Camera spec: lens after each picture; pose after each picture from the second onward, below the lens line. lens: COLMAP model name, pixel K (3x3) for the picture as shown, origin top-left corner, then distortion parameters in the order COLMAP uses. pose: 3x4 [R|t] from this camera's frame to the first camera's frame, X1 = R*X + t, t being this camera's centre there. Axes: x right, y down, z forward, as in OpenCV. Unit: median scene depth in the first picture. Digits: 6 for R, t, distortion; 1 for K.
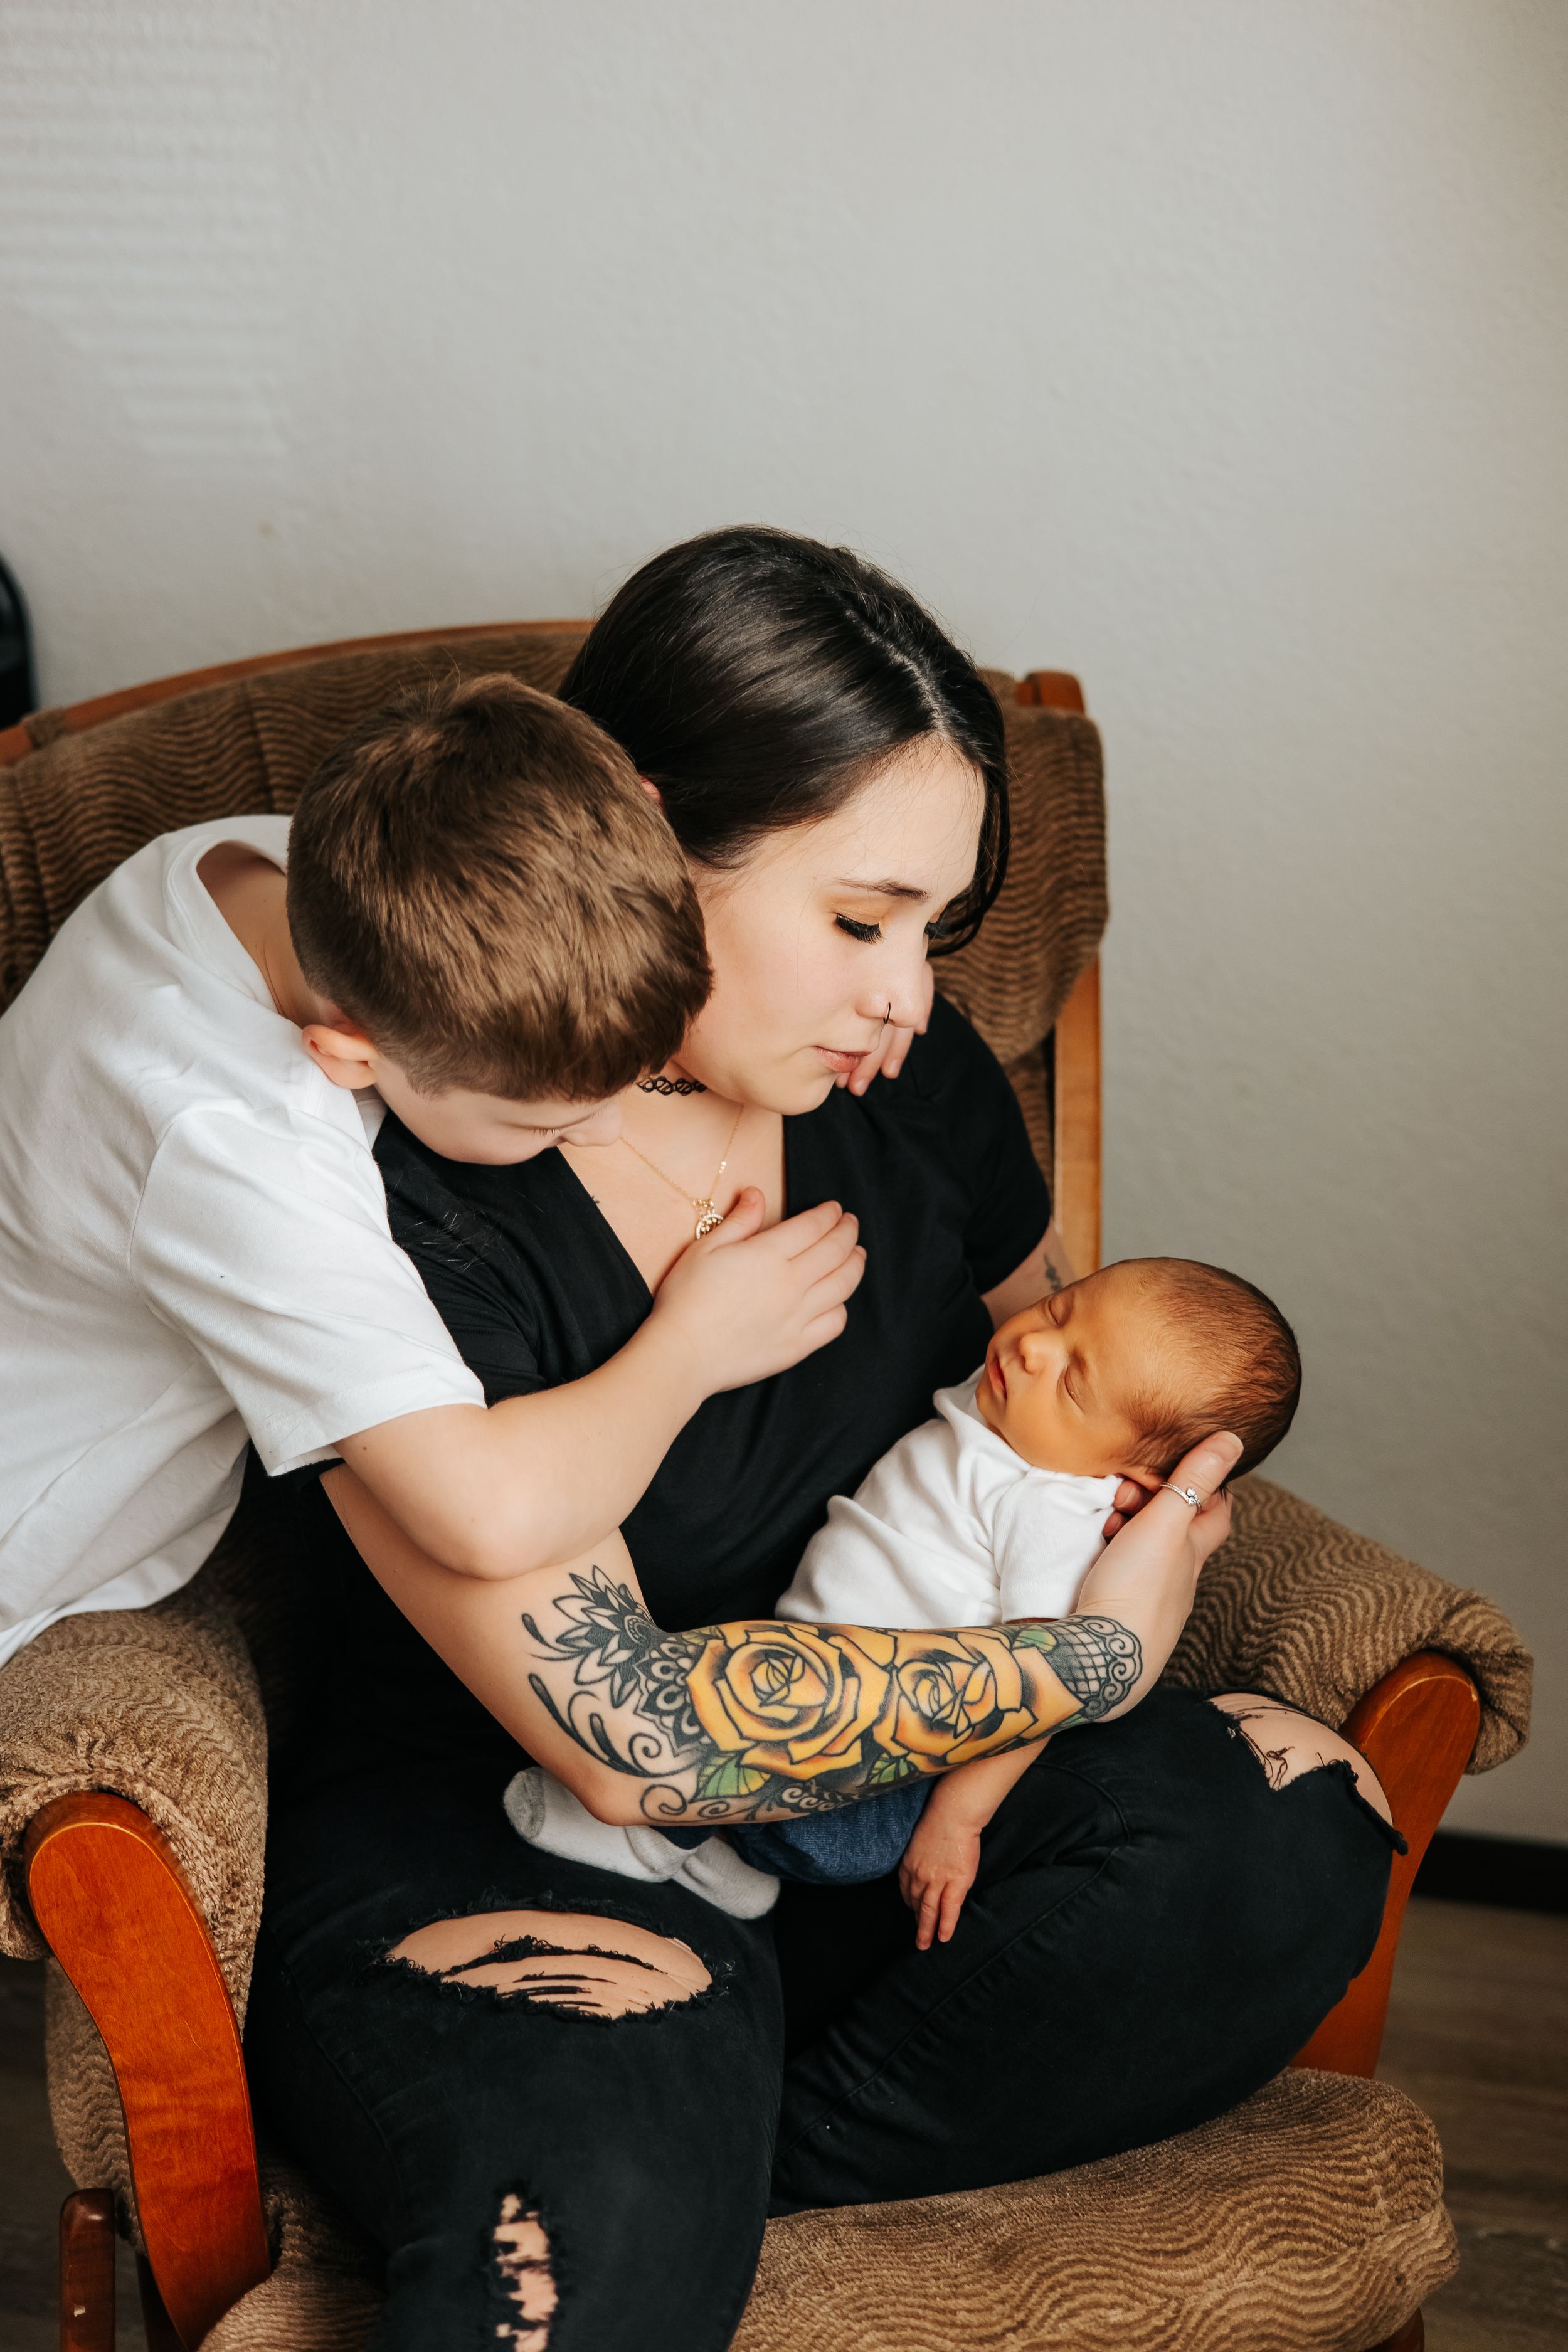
lens RADIAL K [[3055.9, 0, 784.0], [0, 3055.9, 1176.0], [0, 0, 1]] dist [0.026763, -0.076018]
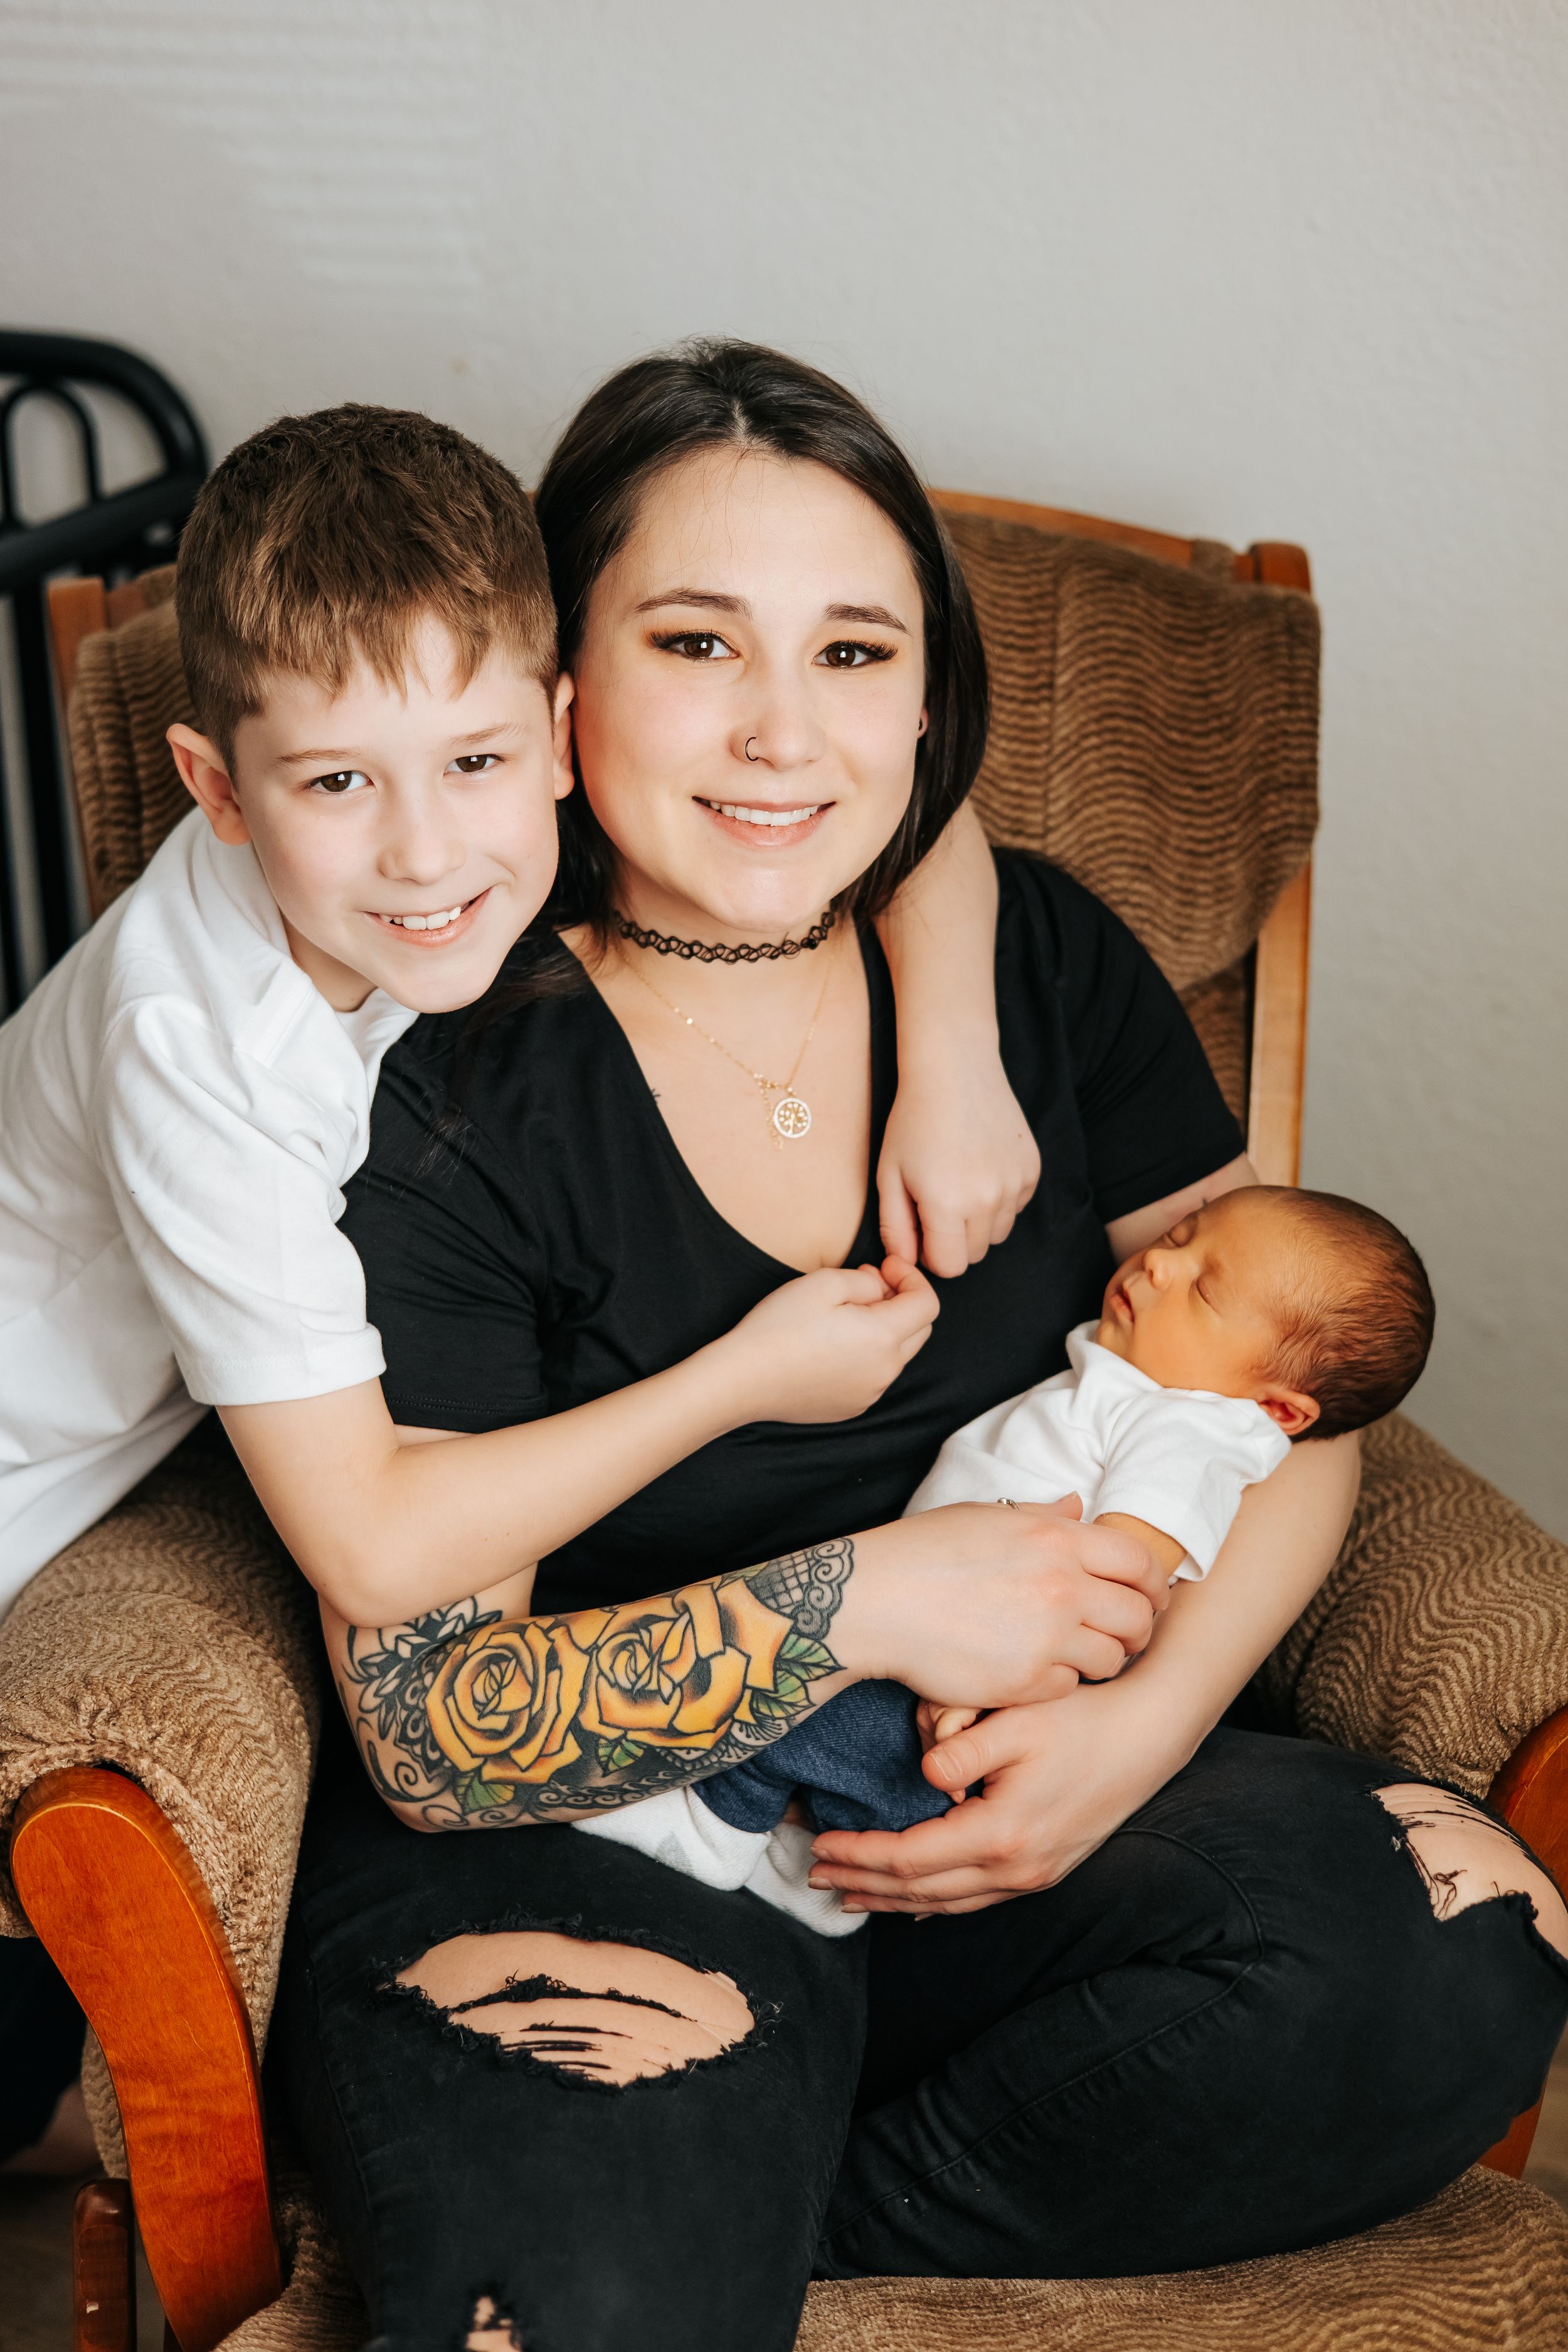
lens RADIAL K [[3055.9, 0, 784.0], [0, 3055.9, 1176.0], [0, 0, 1]] dist [0.026763, -0.076018]
pose [[0.992722, 0.038010, -0.114268, 0.063809], [-0.033020, 0.998430, 0.045255, -0.019214], [0.115809, -0.041152, 0.992419, 0.101562]]
